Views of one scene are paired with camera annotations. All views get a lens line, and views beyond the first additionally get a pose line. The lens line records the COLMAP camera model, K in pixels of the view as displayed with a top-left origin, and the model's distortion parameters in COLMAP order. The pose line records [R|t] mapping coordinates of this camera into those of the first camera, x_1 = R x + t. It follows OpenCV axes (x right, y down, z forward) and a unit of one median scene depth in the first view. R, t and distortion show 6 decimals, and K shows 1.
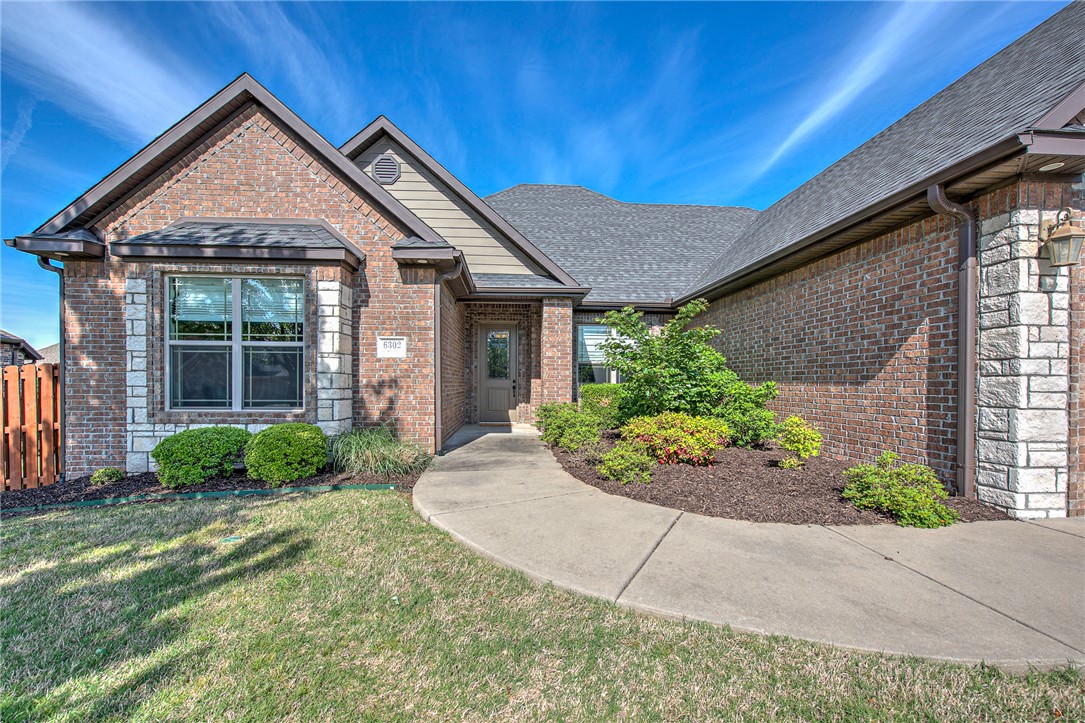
lens RADIAL K [[438.0, 0, 532.8], [0, 438.0, 386.0], [0, 0, 1]] dist [-0.002293, 0.000422]
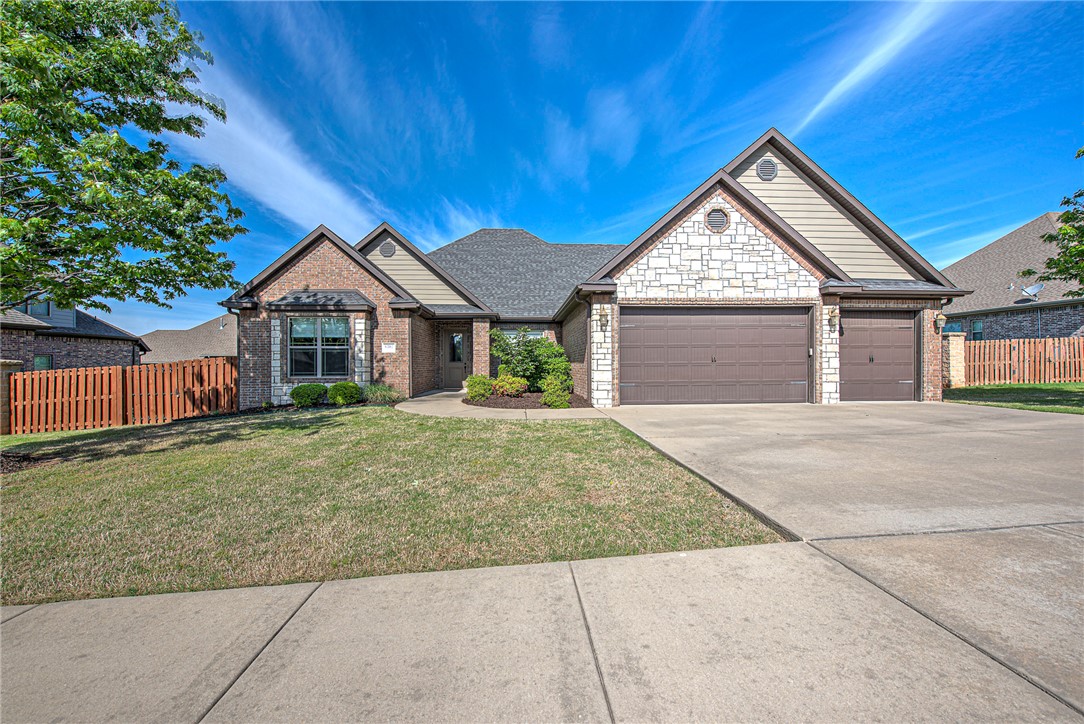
lens RADIAL K [[437.6, 0, 540.4], [0, 437.6, 361.2], [0, 0, 1]] dist [-0.002293, 0.000422]
pose [[0.999953, -0.008078, -0.005269, 0.447908], [0.007976, 0.999787, -0.019026, 0.024423], [0.005422, 0.018983, 0.999805, -1.180042]]
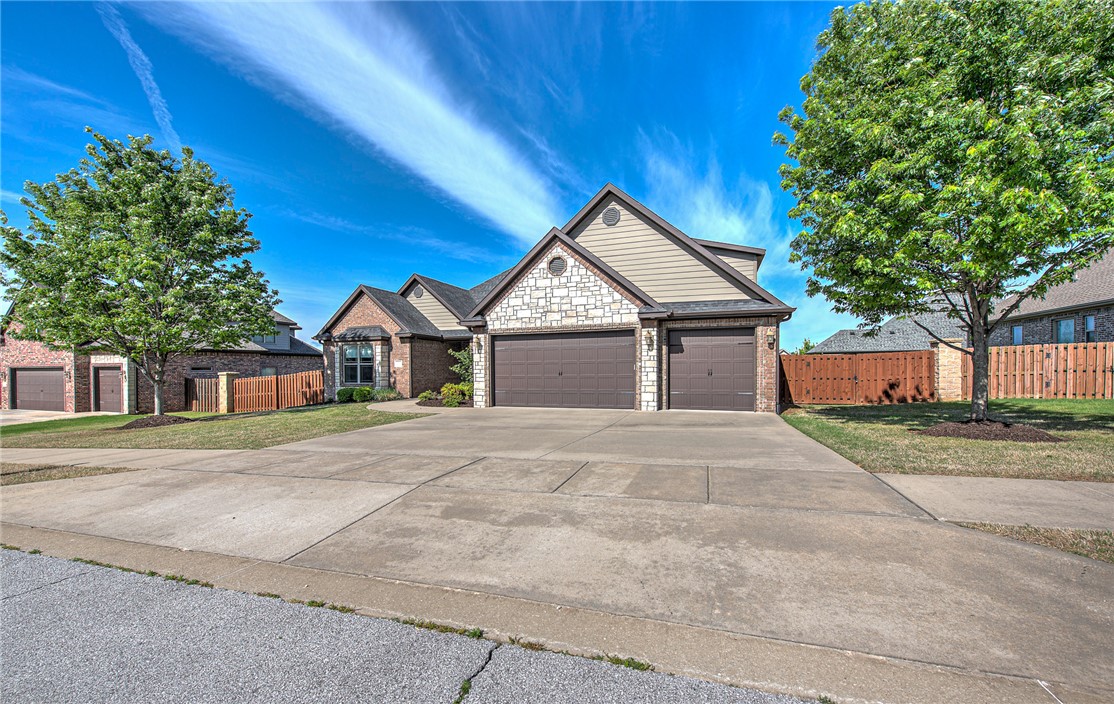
lens RADIAL K [[453.0, 0, 565.7], [0, 453.0, 370.2], [0, 0, 1]] dist [0.001902, 0.000045]
pose [[0.917519, -0.008943, -0.397590, 2.168292], [0.006850, 0.999954, -0.006685, -0.012308], [0.397632, 0.003411, 0.917539, -1.579842]]
